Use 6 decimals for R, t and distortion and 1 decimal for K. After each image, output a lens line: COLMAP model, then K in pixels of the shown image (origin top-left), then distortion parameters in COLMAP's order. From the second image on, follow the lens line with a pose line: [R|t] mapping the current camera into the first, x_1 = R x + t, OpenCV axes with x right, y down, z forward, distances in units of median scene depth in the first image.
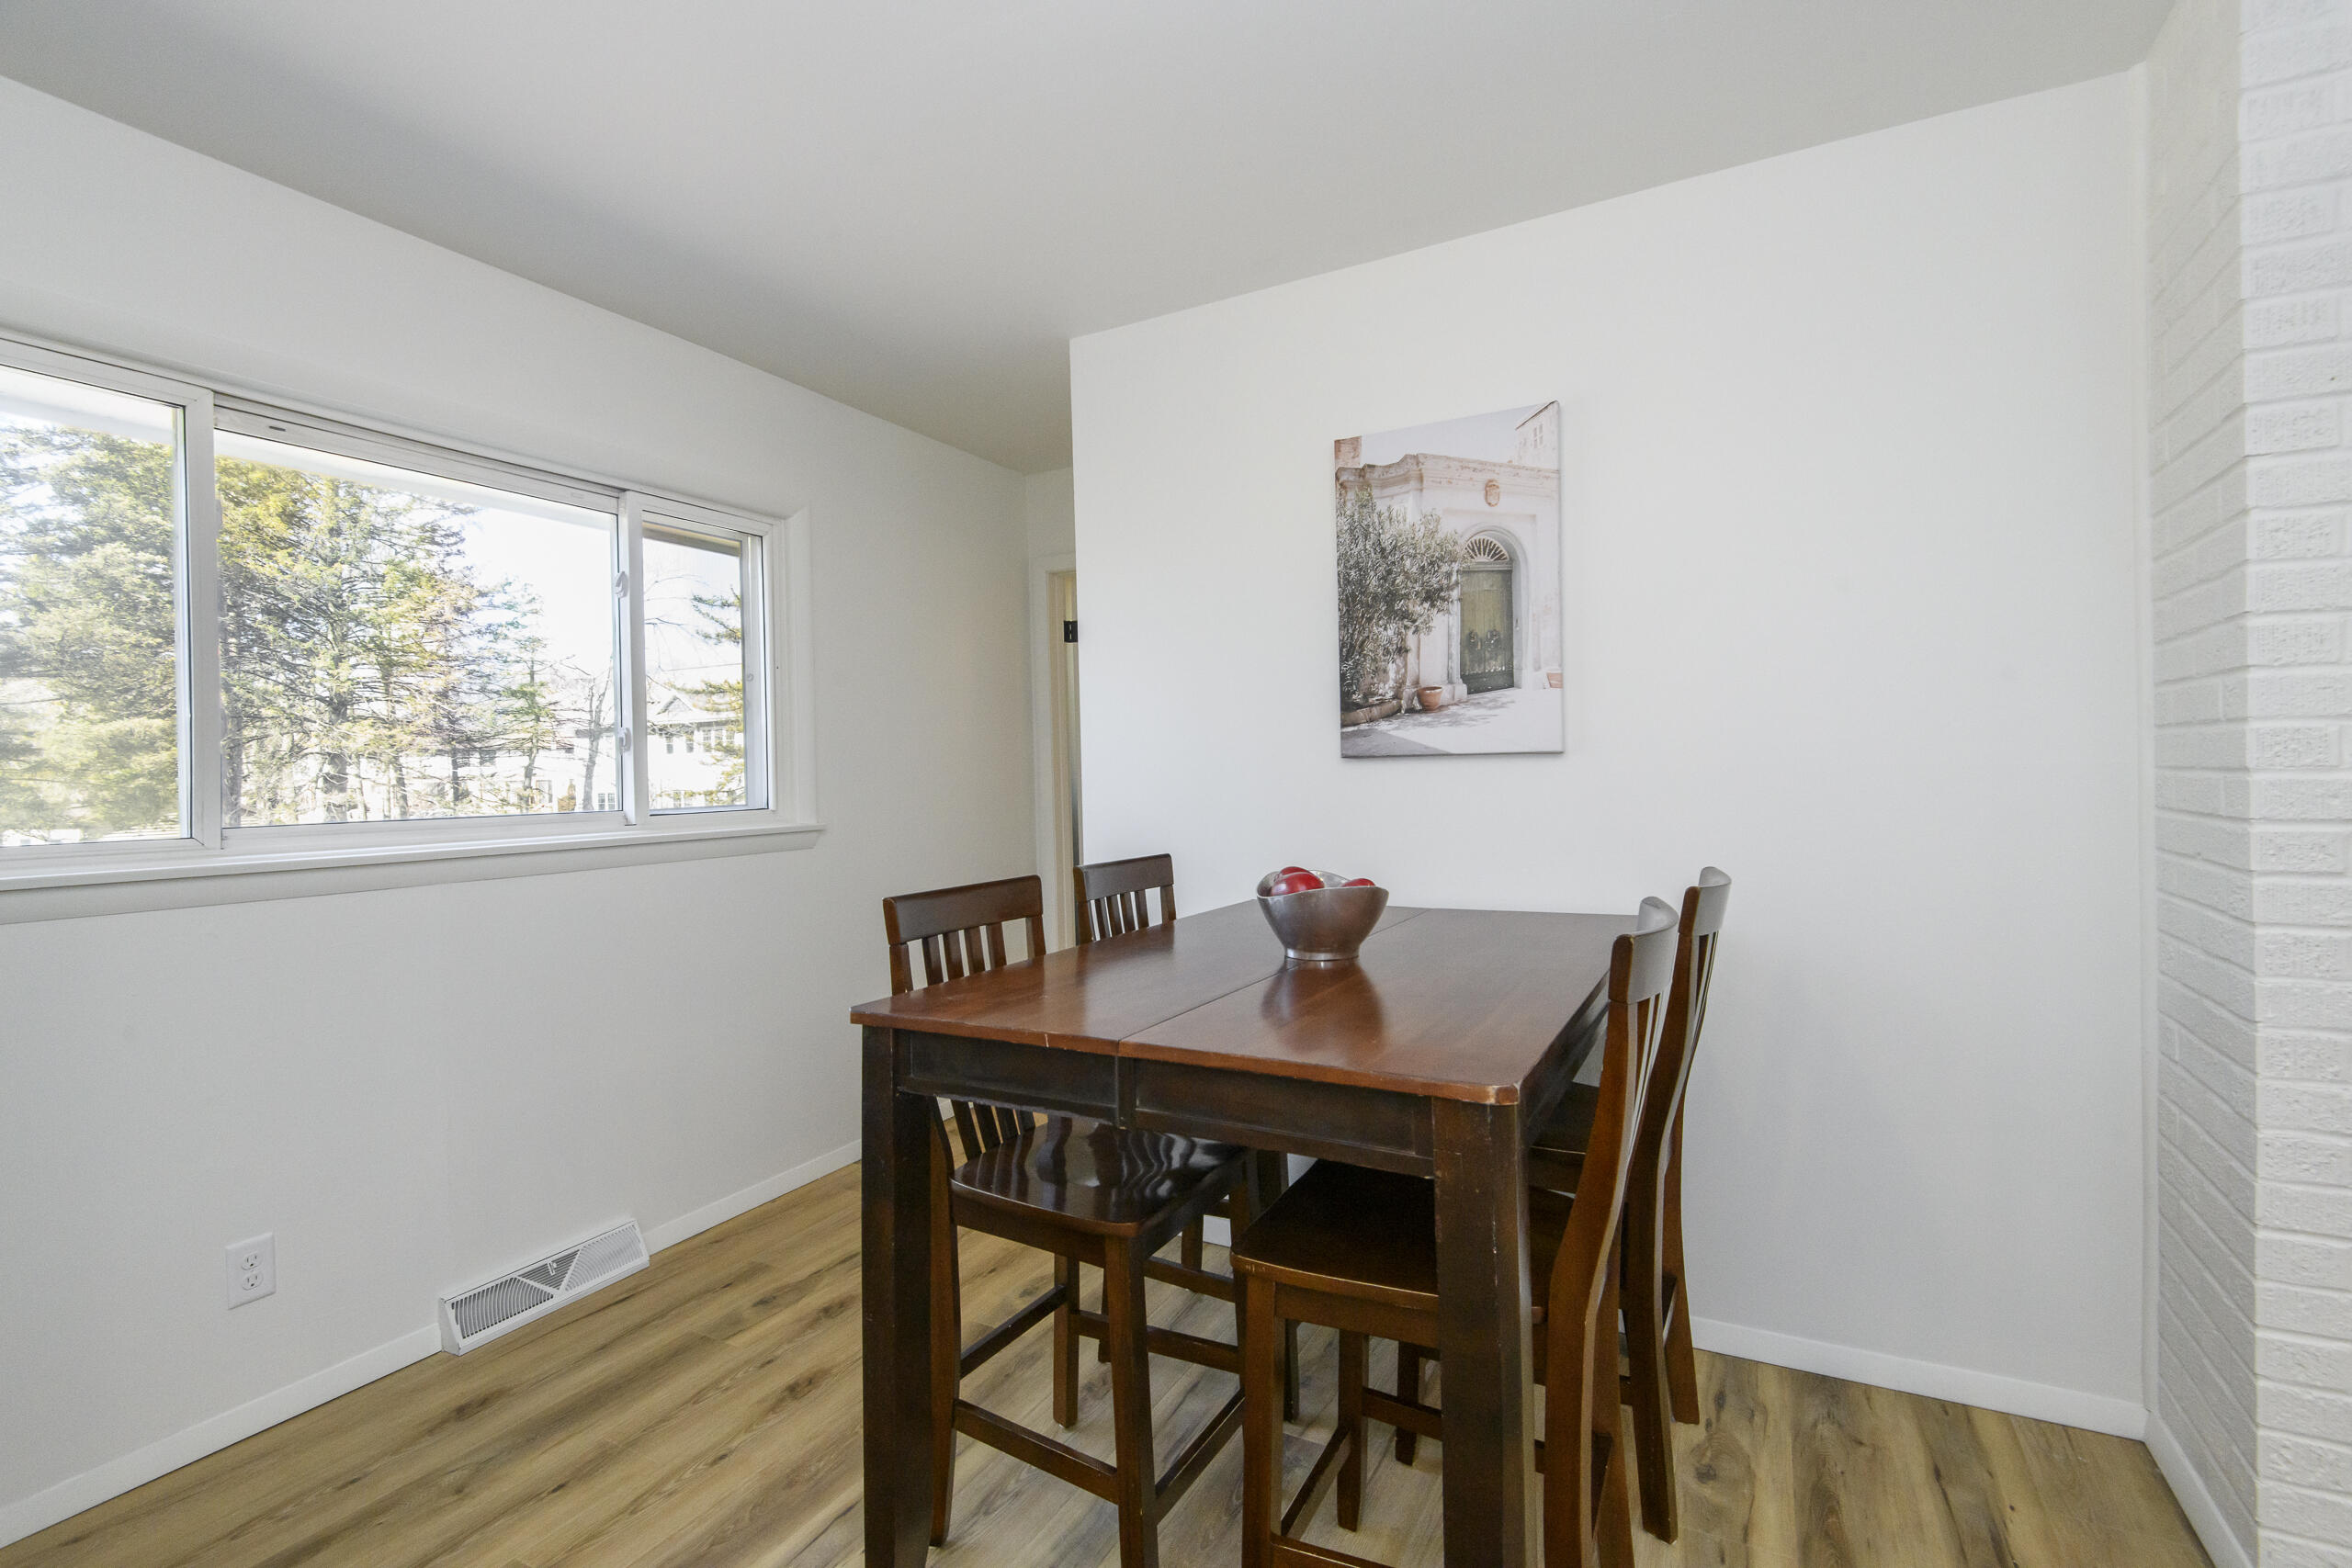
lens RADIAL K [[1080.4, 0, 1167.8], [0, 1080.4, 777.0], [0, 0, 1]] dist [0.017963, -0.001168]
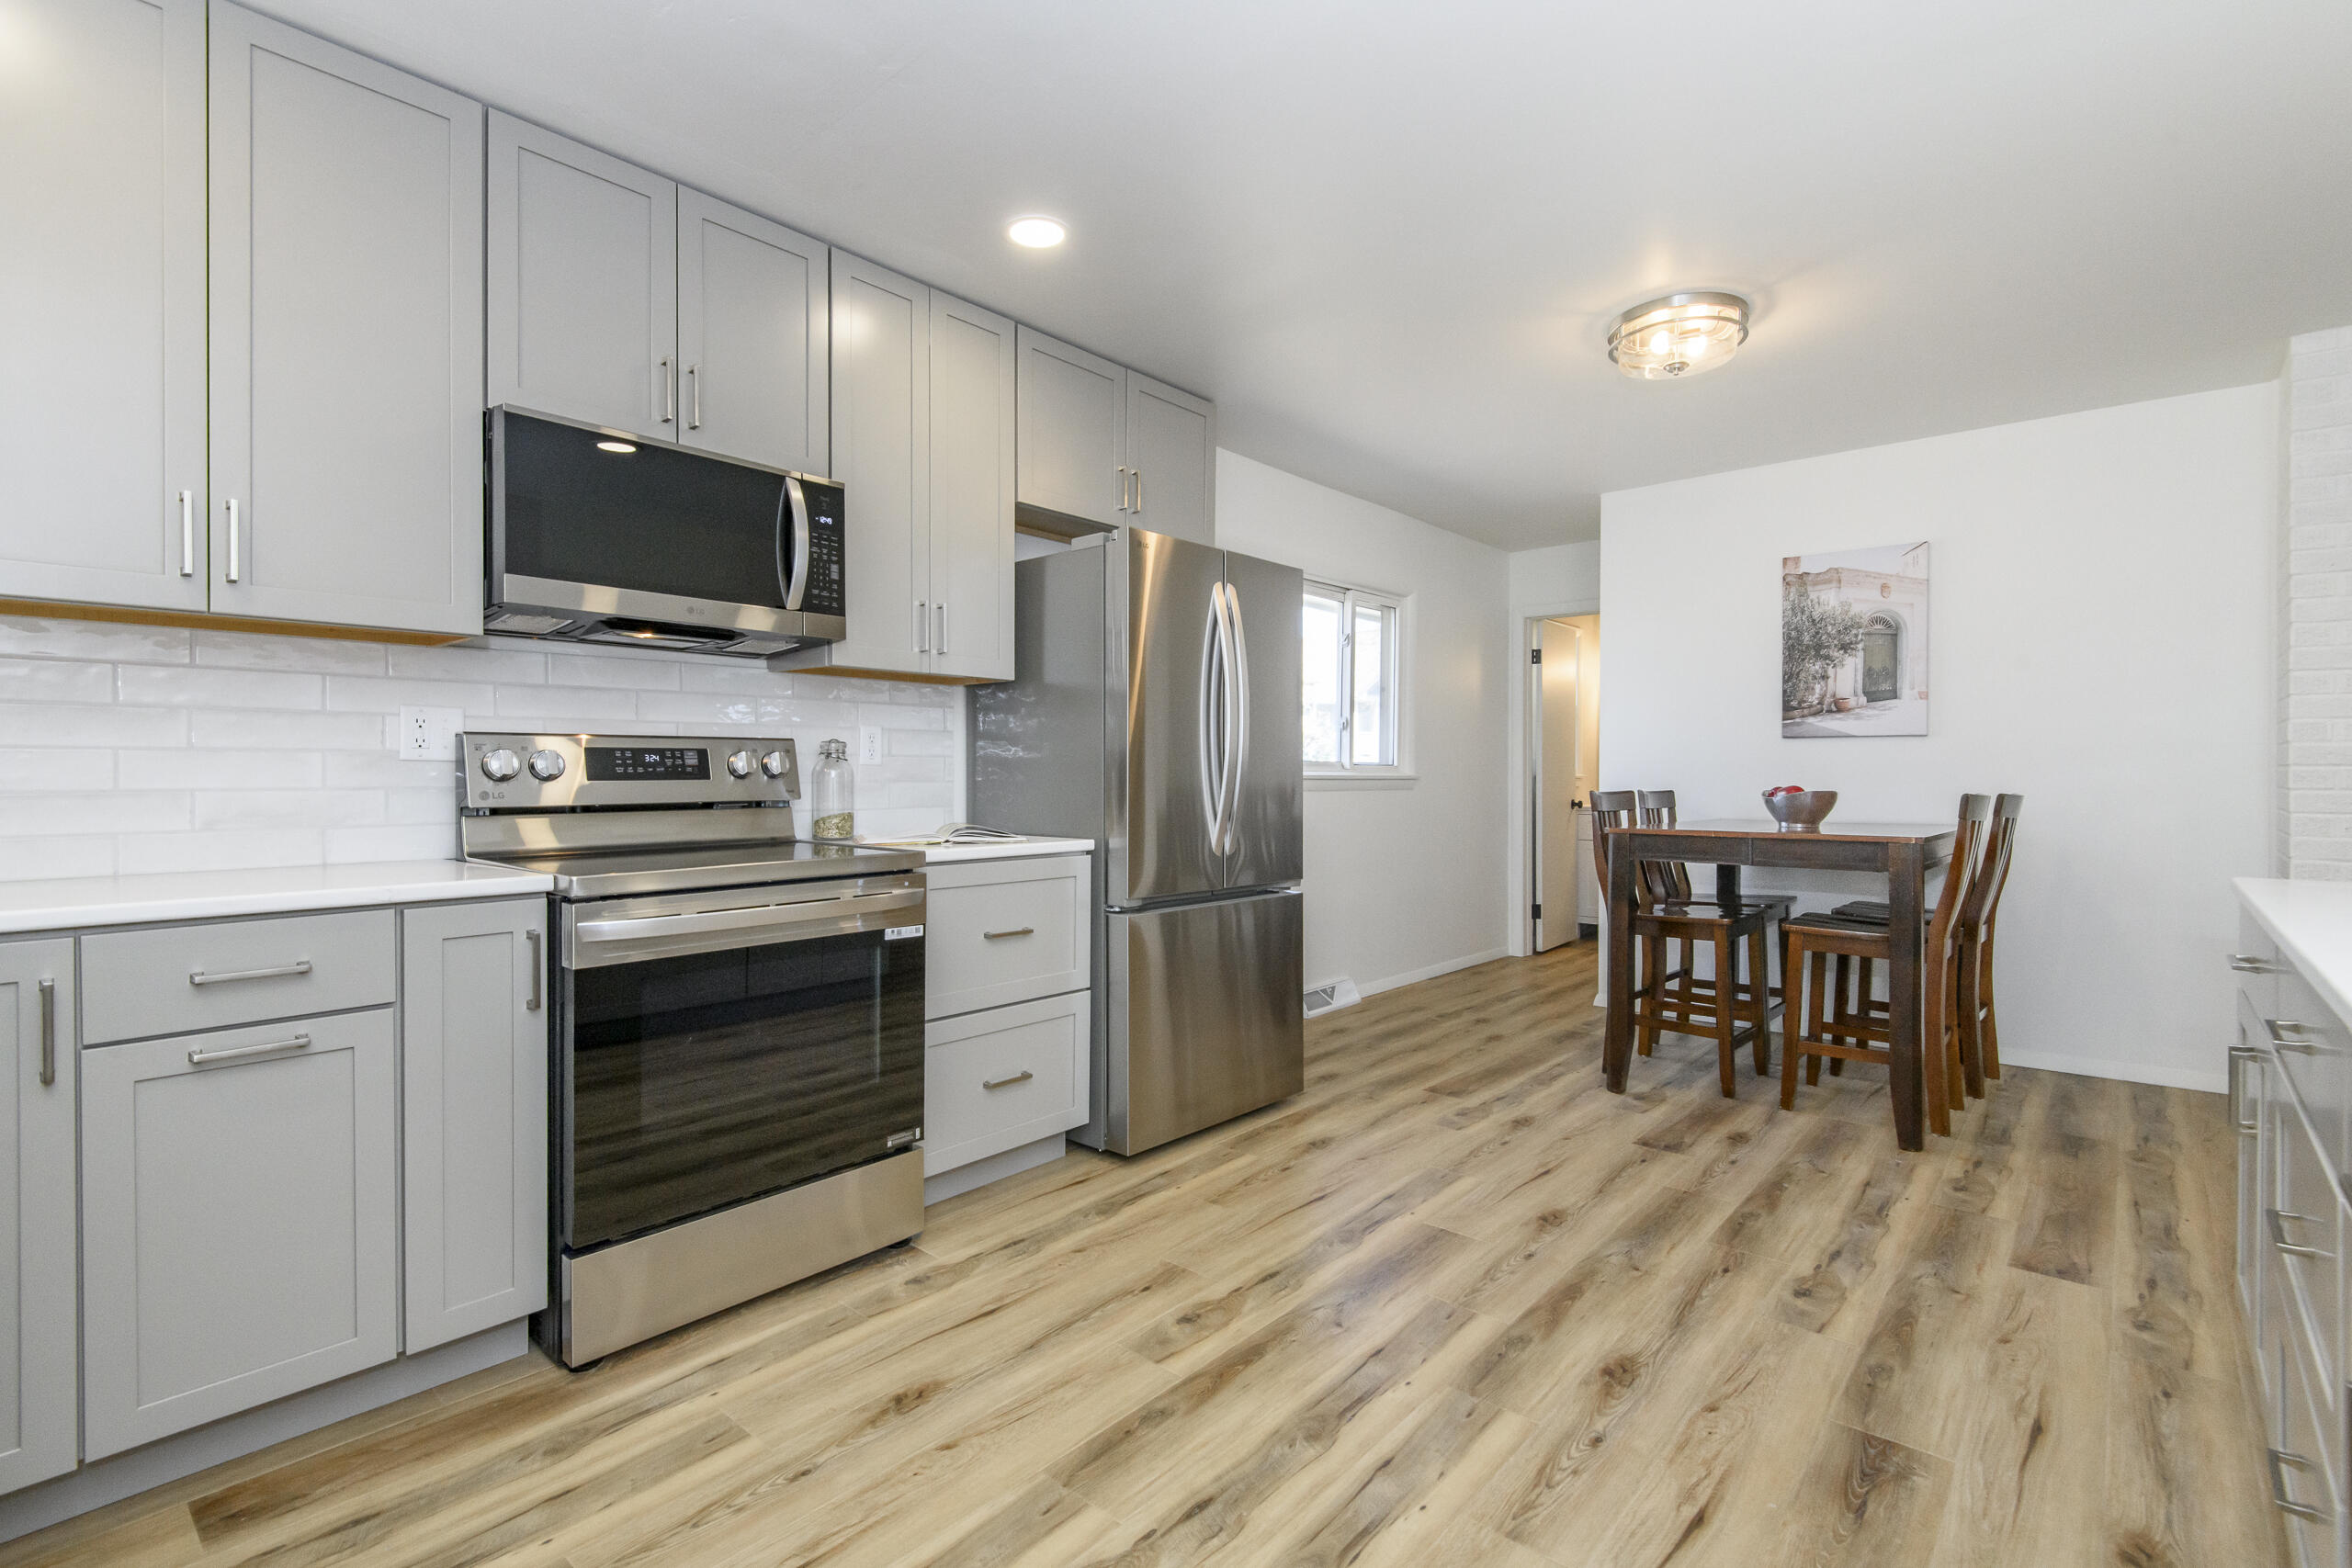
lens RADIAL K [[1080.4, 0, 1181.4], [0, 1080.4, 783.5], [0, 0, 1]] dist [0.017963, -0.001168]
pose [[0.974385, 0.022282, -0.223780, -0.418131], [-0.019612, 0.999708, 0.014148, 0.054642], [0.224030, -0.009397, 0.974537, -1.003355]]
